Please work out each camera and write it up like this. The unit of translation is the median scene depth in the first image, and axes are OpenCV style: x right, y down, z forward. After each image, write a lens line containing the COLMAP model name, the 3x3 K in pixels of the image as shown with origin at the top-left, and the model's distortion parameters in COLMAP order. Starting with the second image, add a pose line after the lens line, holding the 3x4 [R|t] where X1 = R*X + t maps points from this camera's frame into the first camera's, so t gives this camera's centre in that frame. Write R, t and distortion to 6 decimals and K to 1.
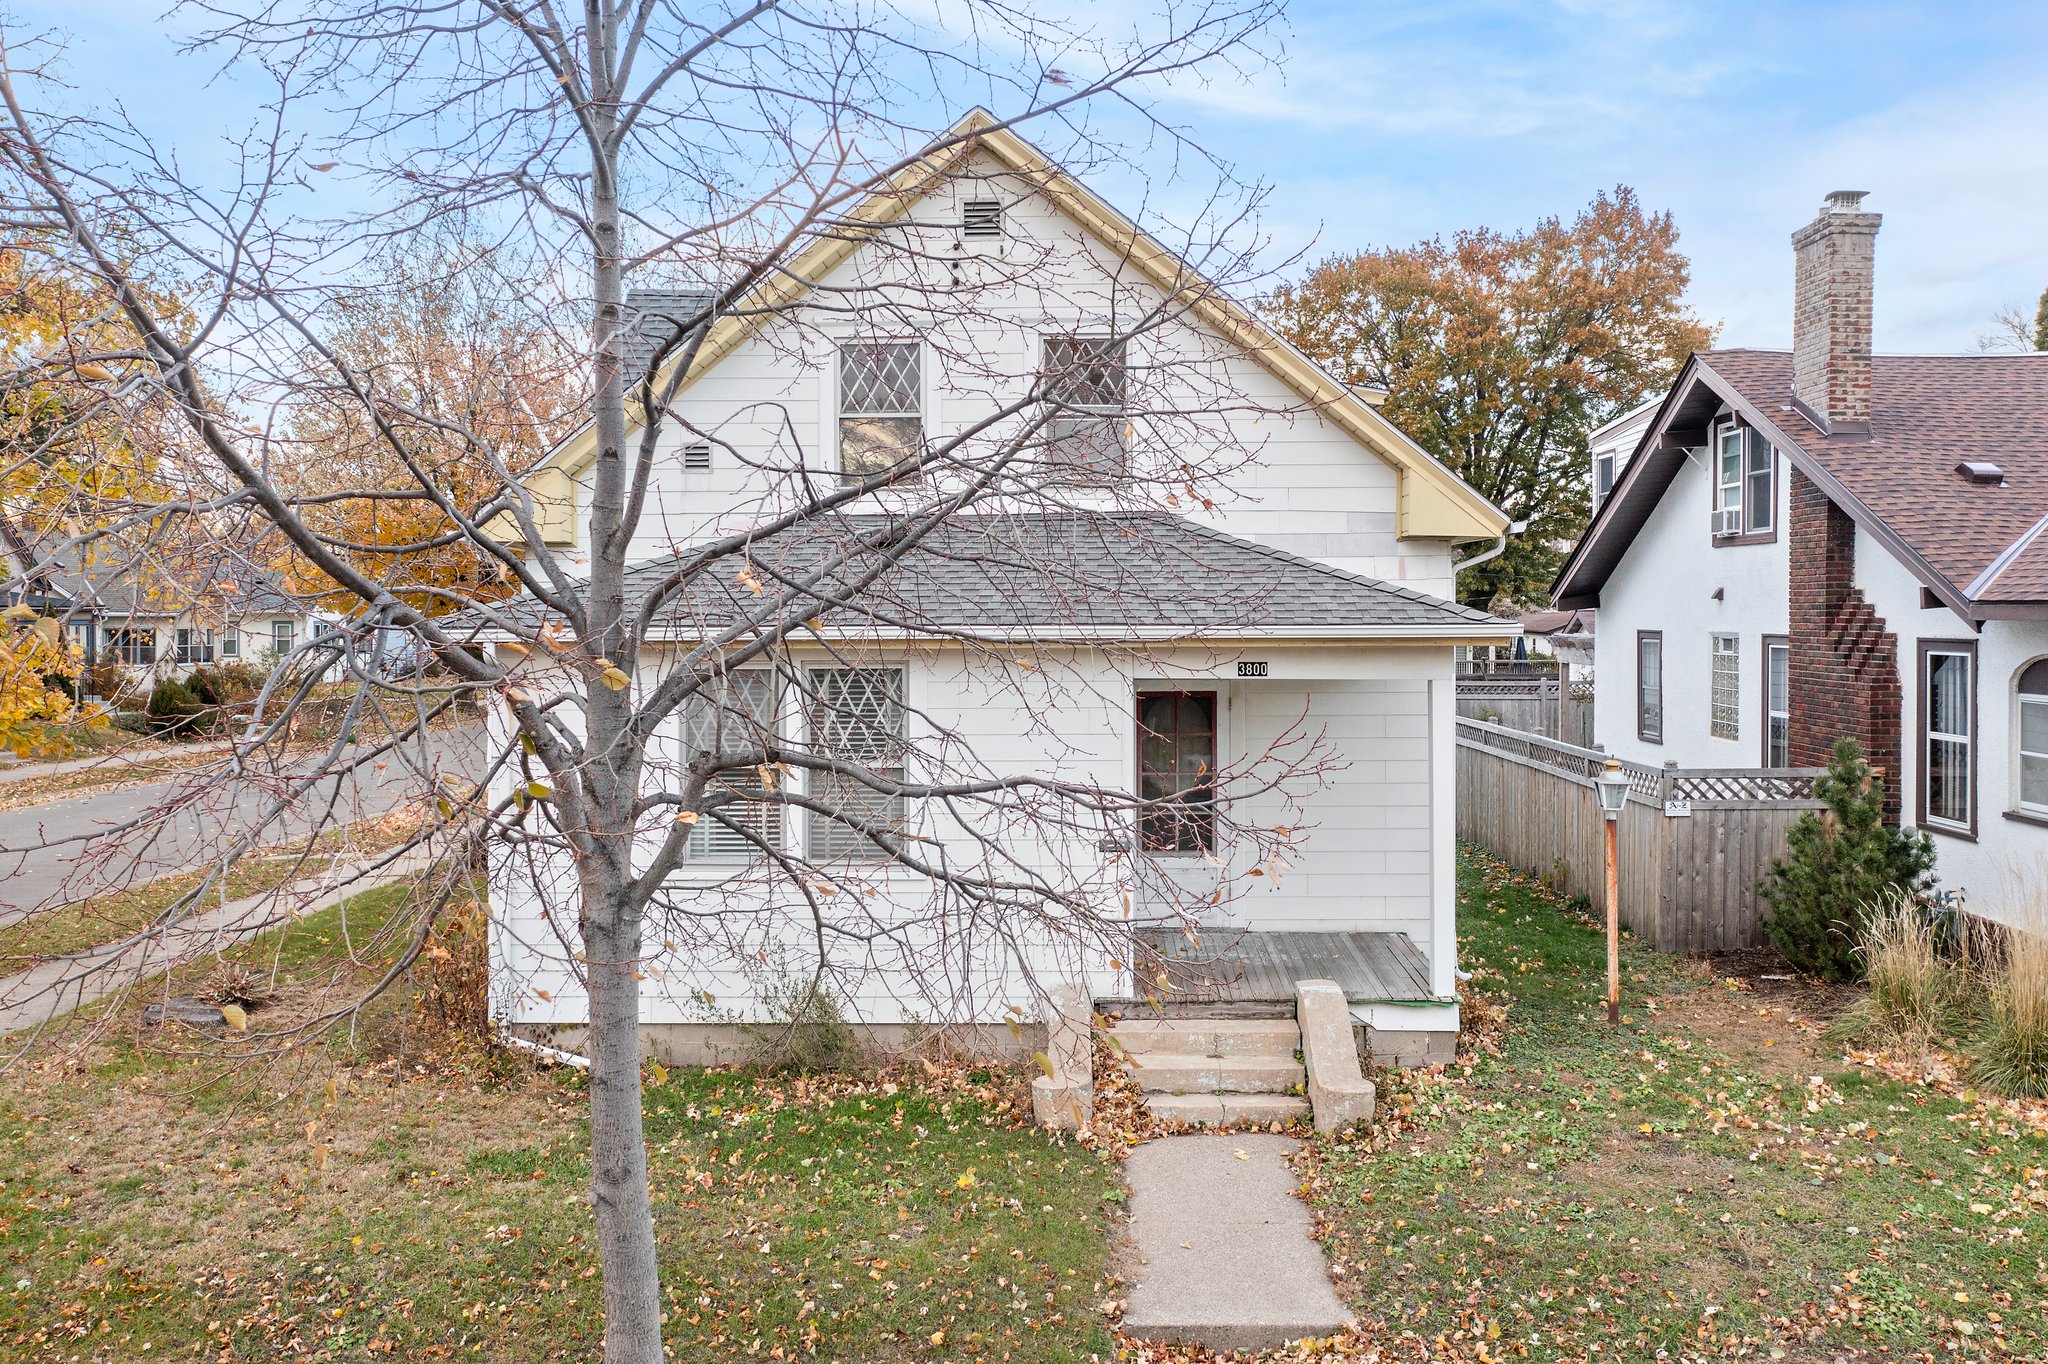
lens RADIAL K [[1670.0, 0, 1024.0], [0, 1670.0, 682.0], [0, 0, 1]] dist [0.003070, 0.000560]
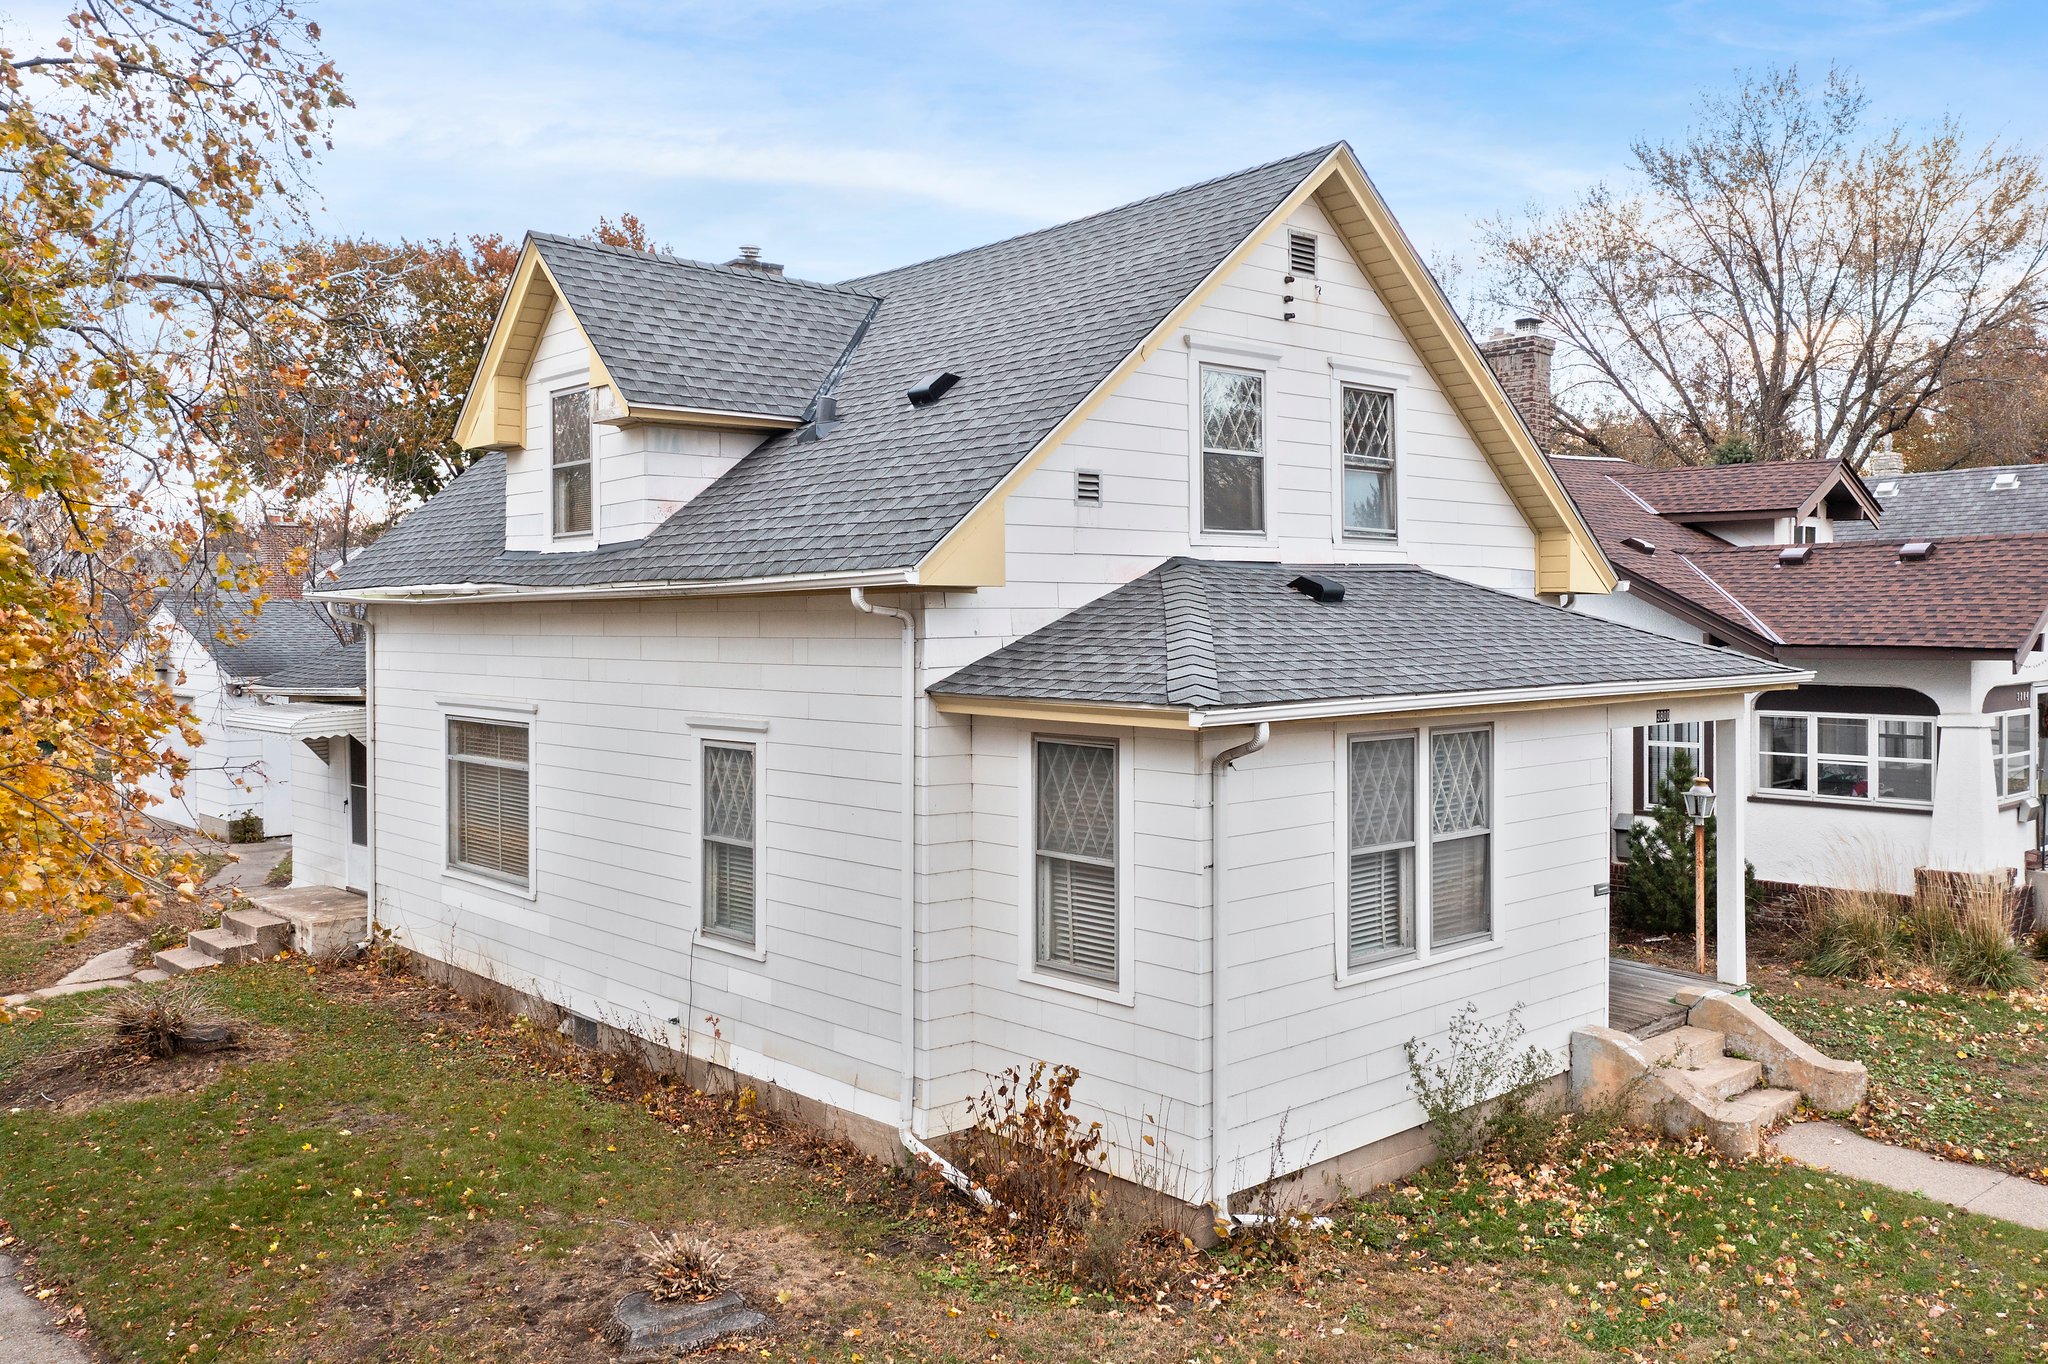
lens RADIAL K [[1654.7, 0, 964.0], [0, 1654.7, 674.3], [0, 0, 1]] dist [0.001696, 0.000846]
pose [[0.739176, -0.024811, 0.673055, -0.810124], [0.035344, 0.999373, -0.001976, -0.042467], [-0.672584, 0.025249, 0.739590, 0.436722]]
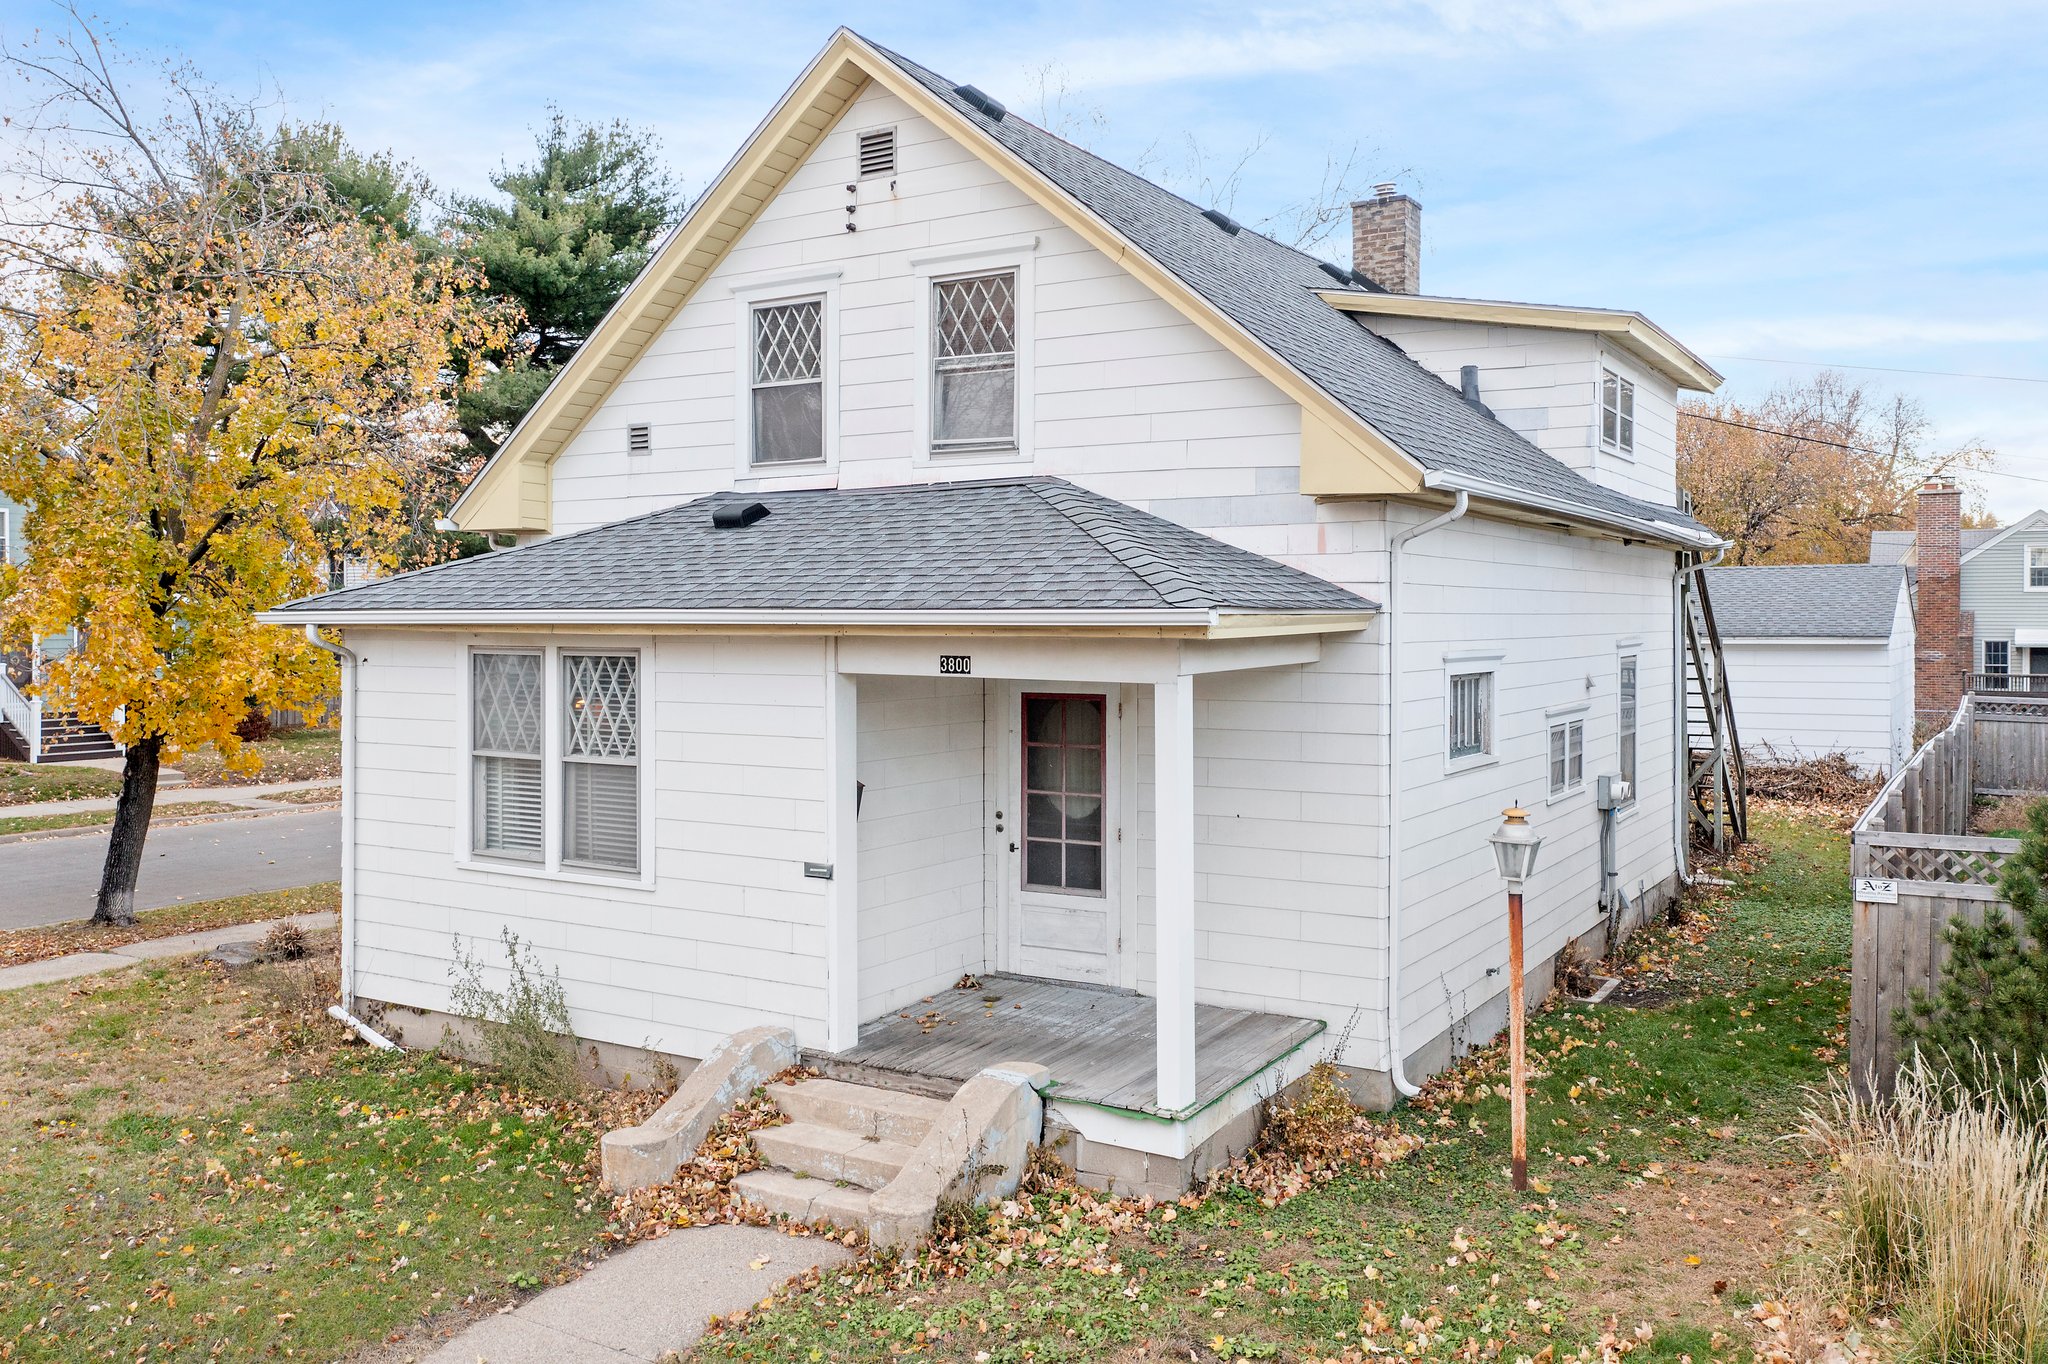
lens RADIAL K [[1651.4, 0, 1024.0], [0, 1651.4, 682.0], [0, 0, 1]] dist [-0.009039, -0.001155]
pose [[0.865149, 0.023181, -0.500979, 0.486552], [-0.024956, 0.999684, 0.003160, -0.002417], [0.500894, 0.009768, 0.865454, 0.285808]]
